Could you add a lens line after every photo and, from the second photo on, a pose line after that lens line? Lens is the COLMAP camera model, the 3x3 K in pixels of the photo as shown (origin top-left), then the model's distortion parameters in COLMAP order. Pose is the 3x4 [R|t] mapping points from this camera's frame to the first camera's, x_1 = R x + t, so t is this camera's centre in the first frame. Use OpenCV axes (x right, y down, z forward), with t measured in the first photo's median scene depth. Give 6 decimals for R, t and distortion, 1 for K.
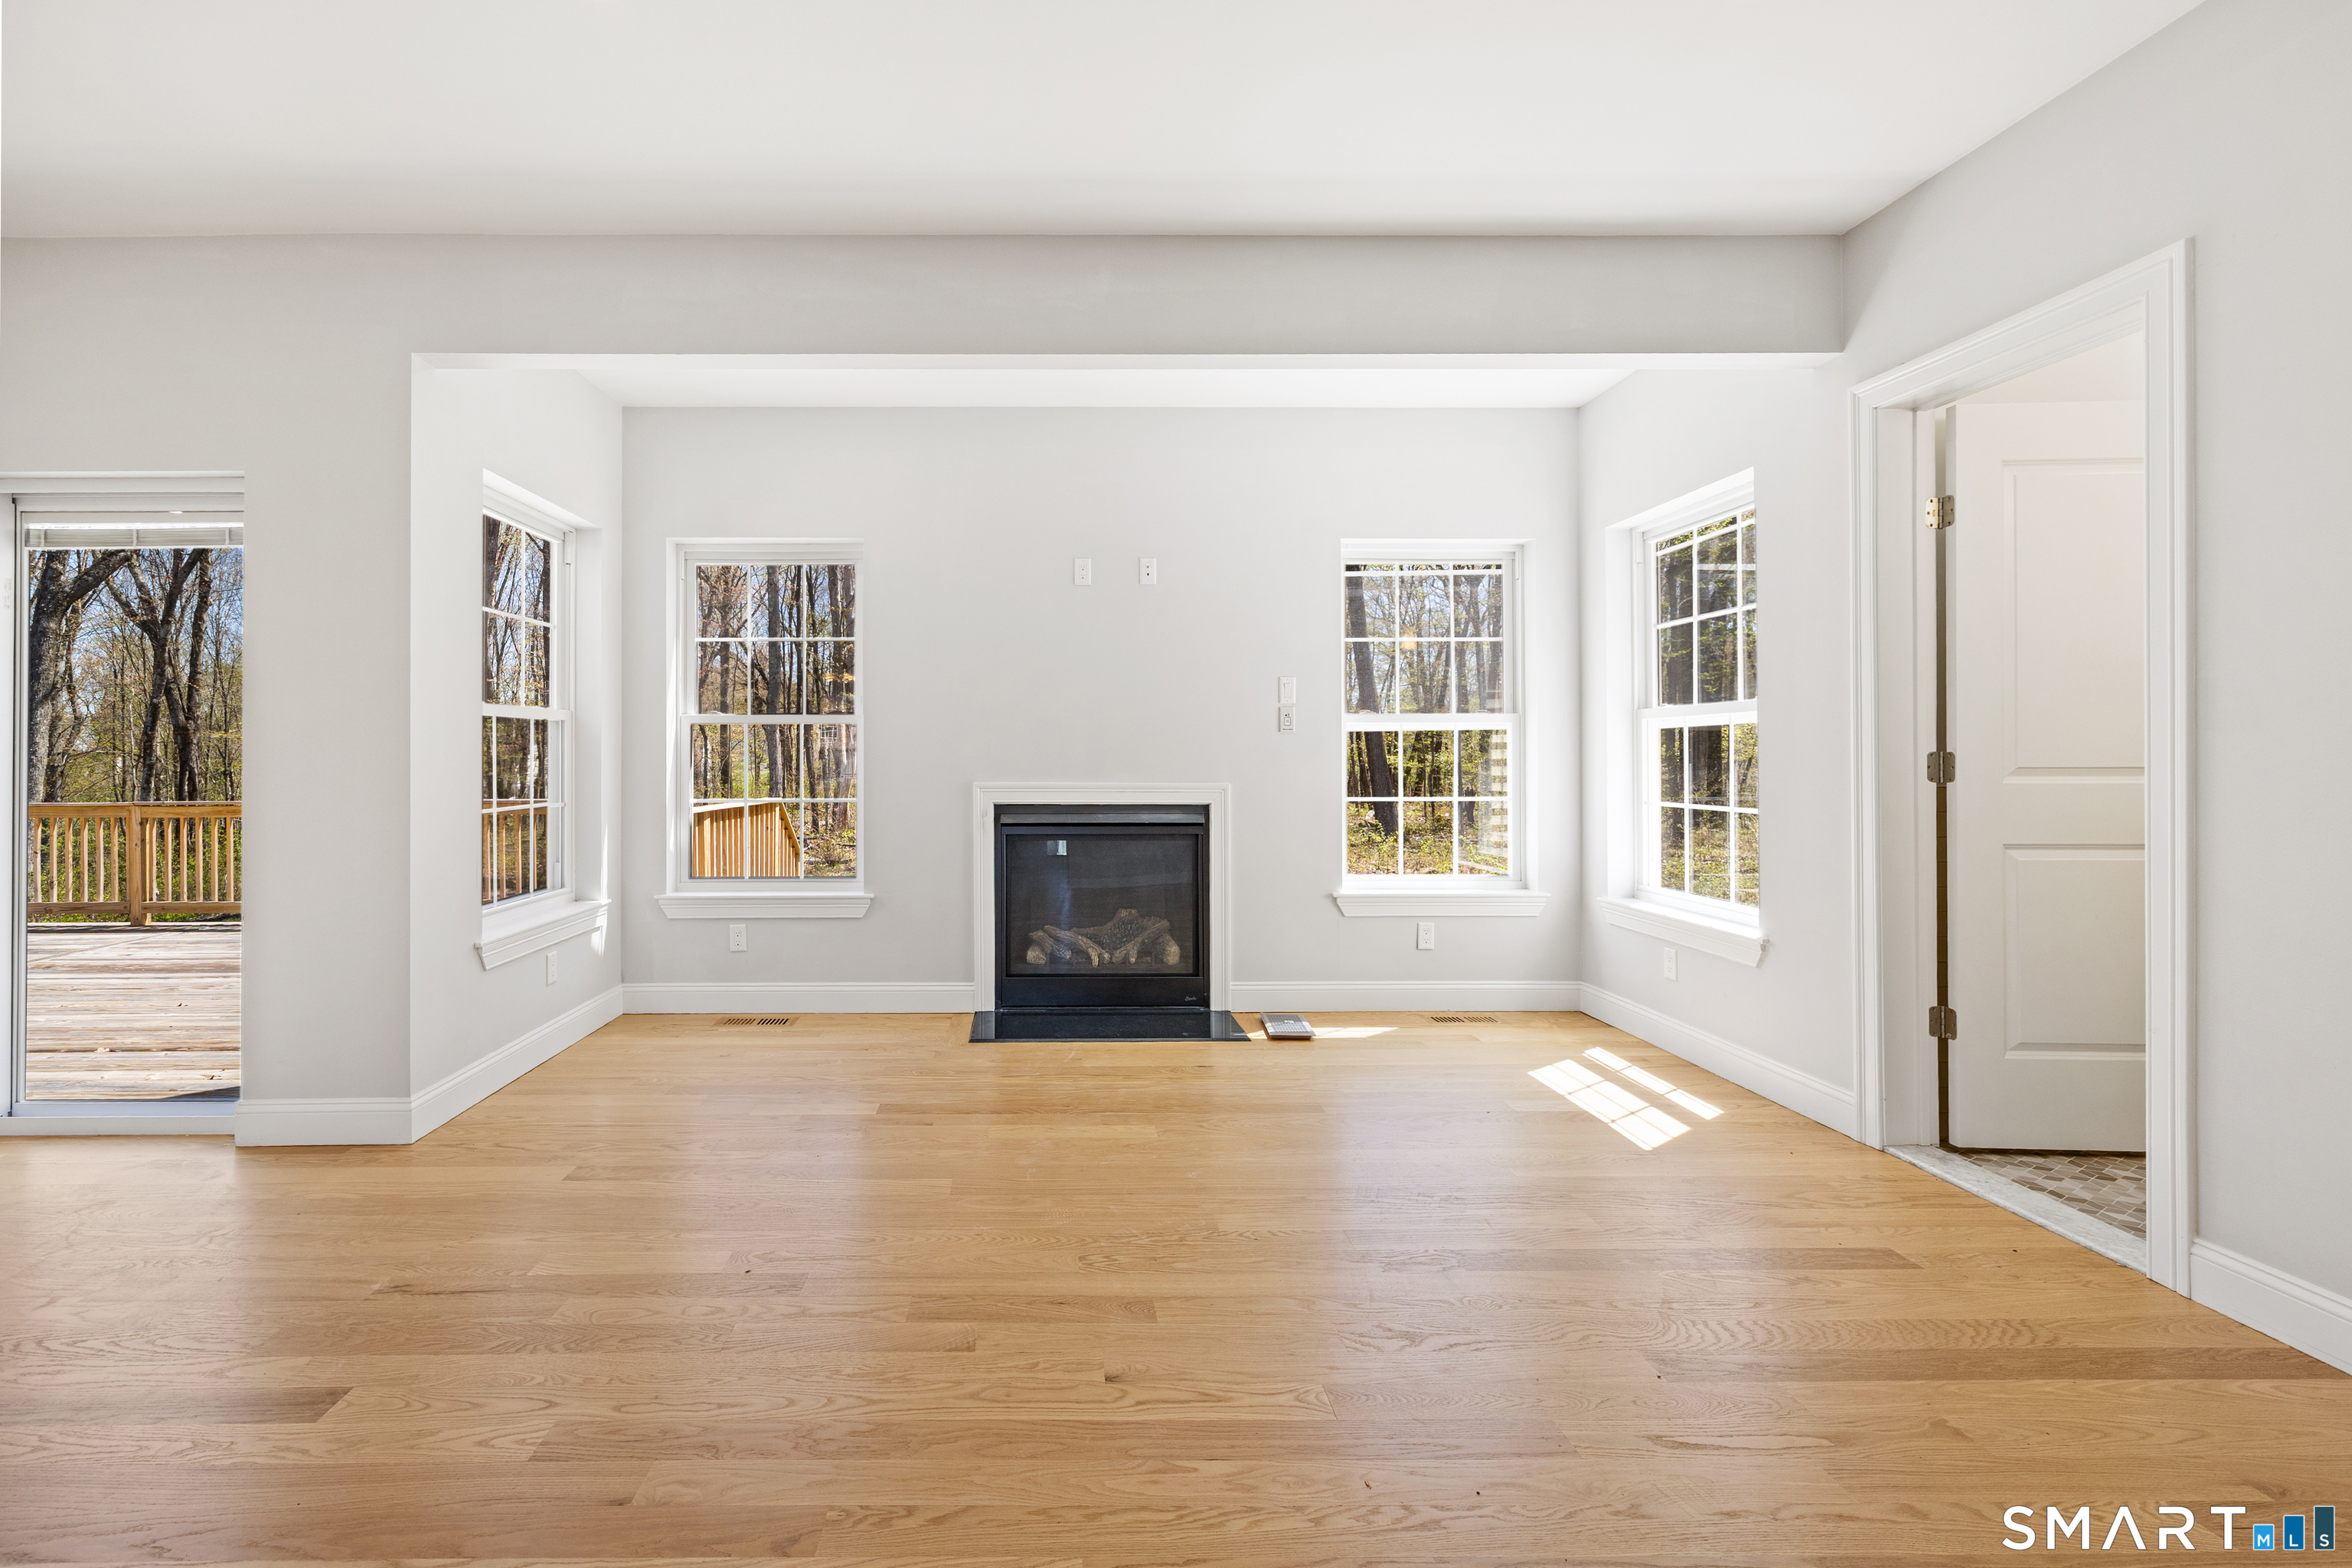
lens RADIAL K [[986.7, 0, 1131.2], [0, 986.7, 760.1], [0, 0, 1]] dist [-0.001598, -0.000028]
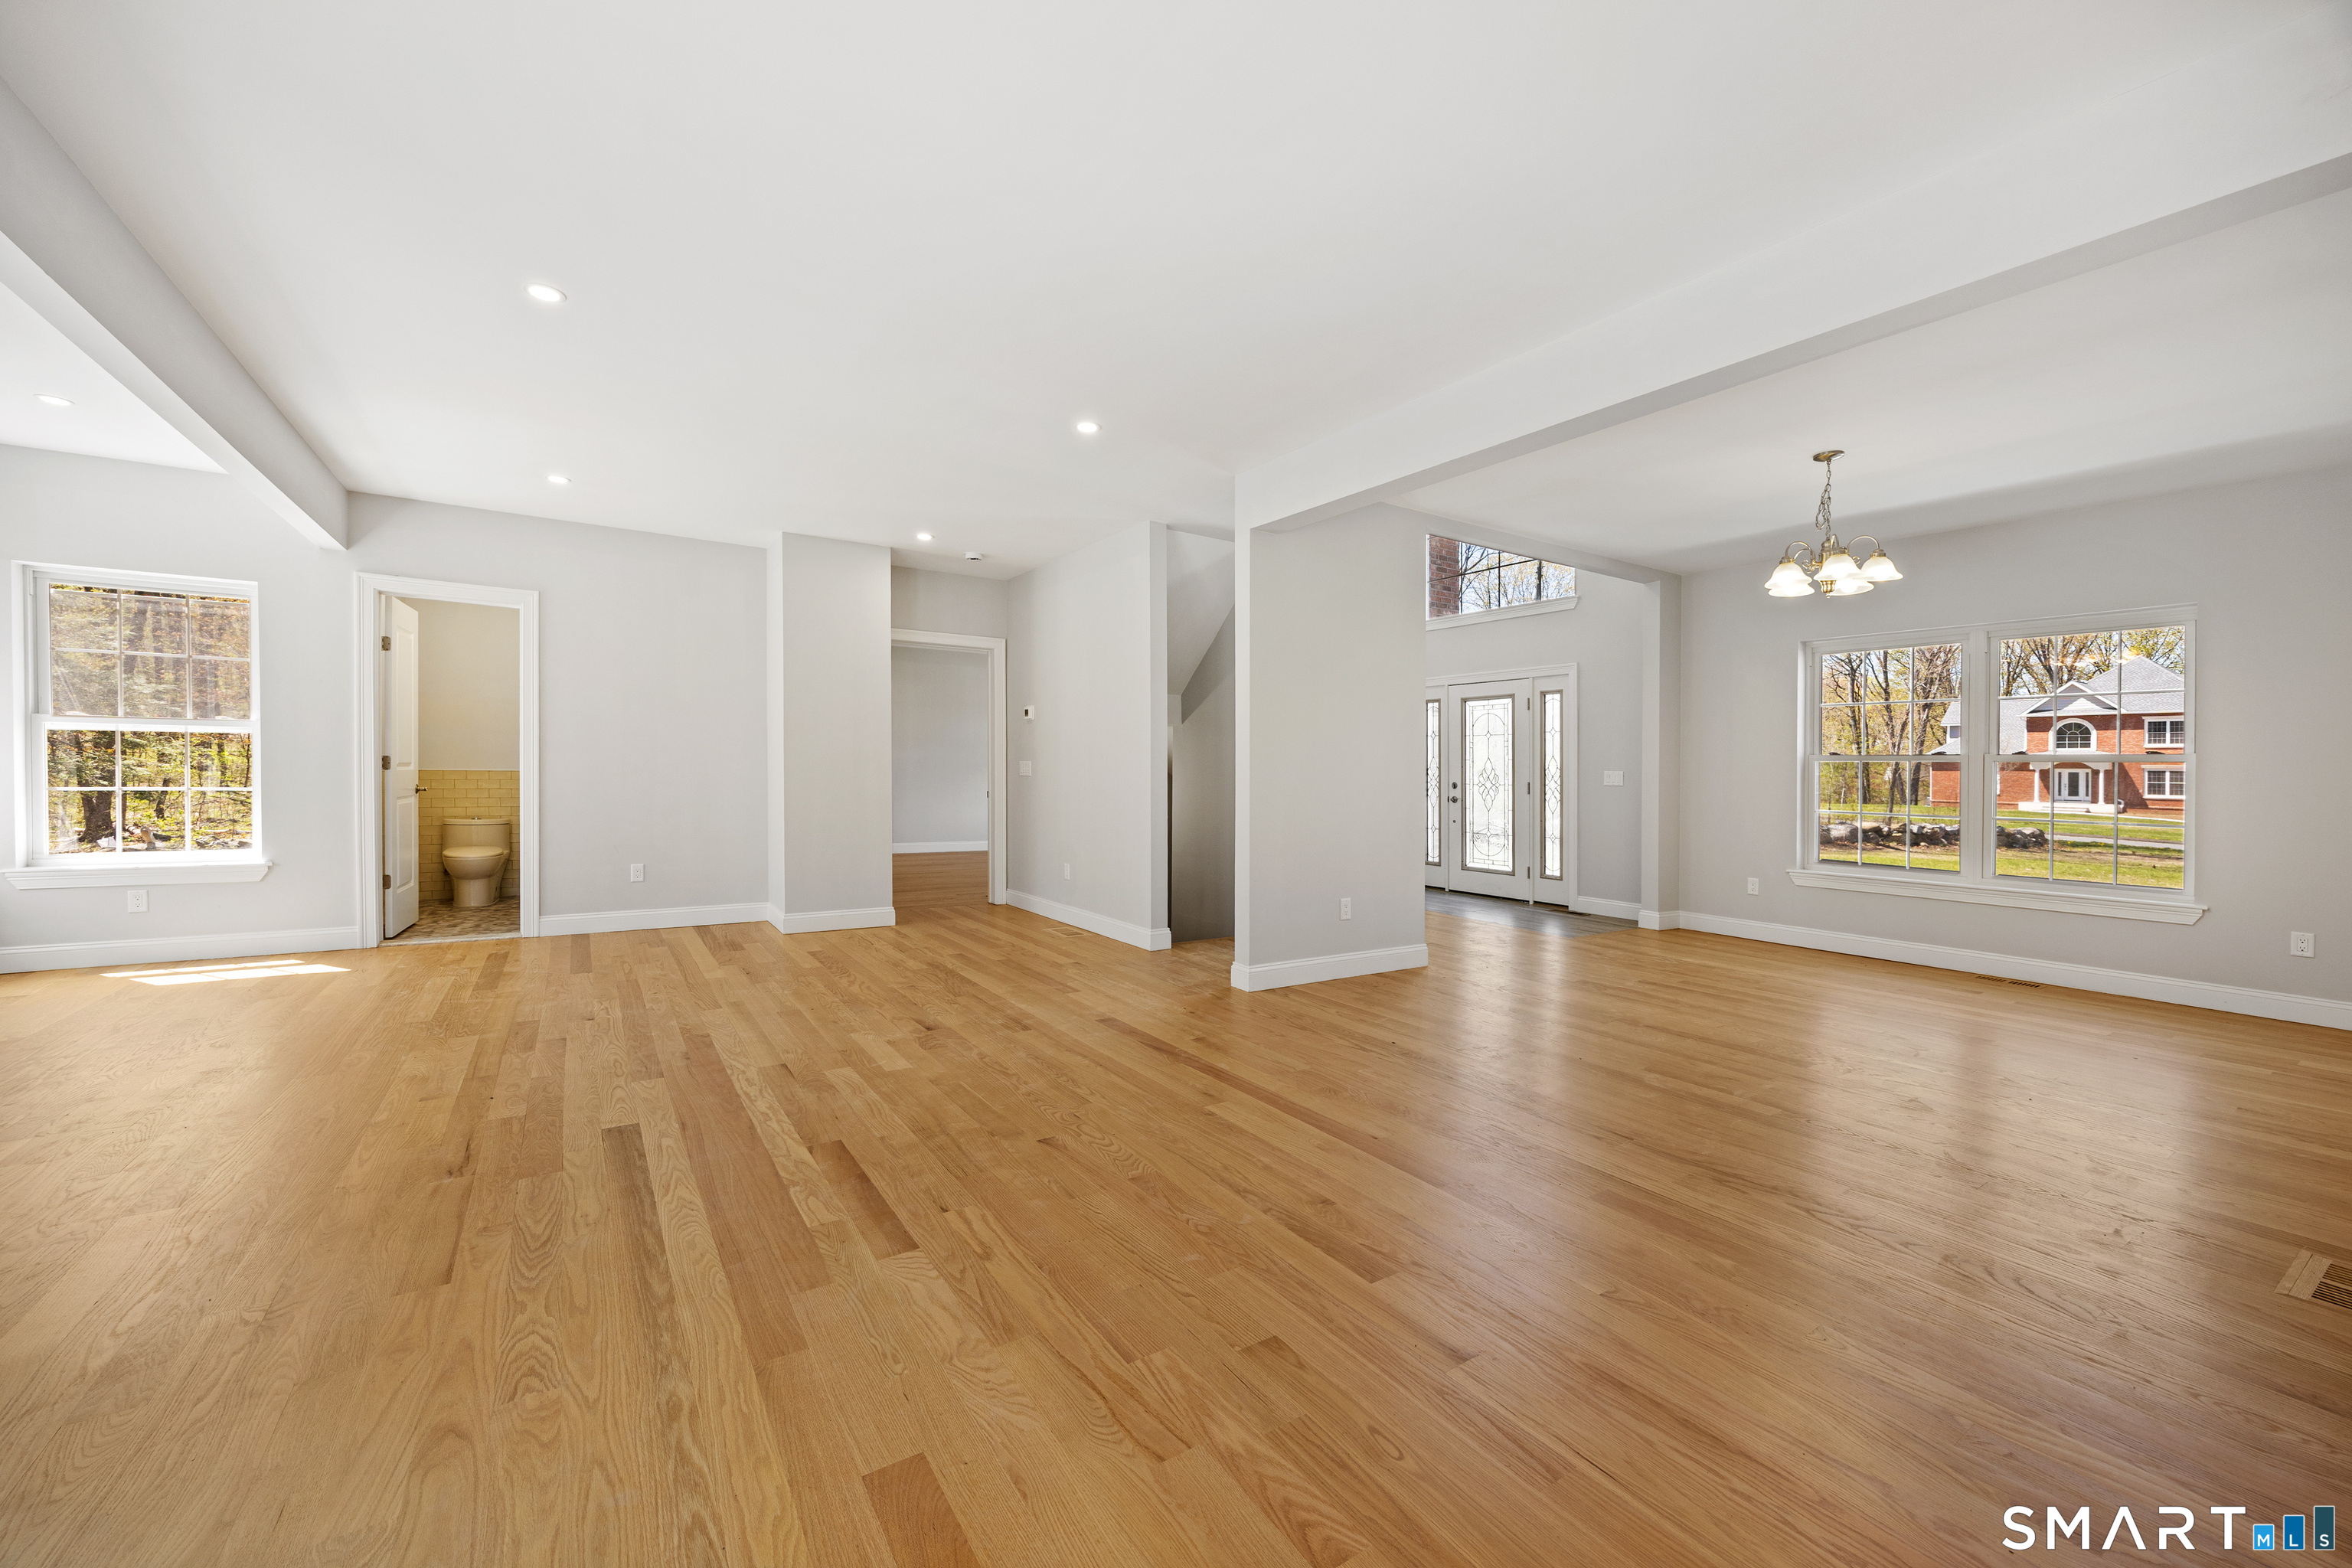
lens RADIAL K [[921.3, 0, 1156.7], [0, 921.3, 782.8], [0, 0, 1]] dist [0.001174, -0.000192]
pose [[-0.525403, -0.013782, 0.850742, -1.136243], [-0.009240, 0.999902, 0.010492, 0.009578], [-0.850804, -0.002348, -0.525479, 0.403950]]
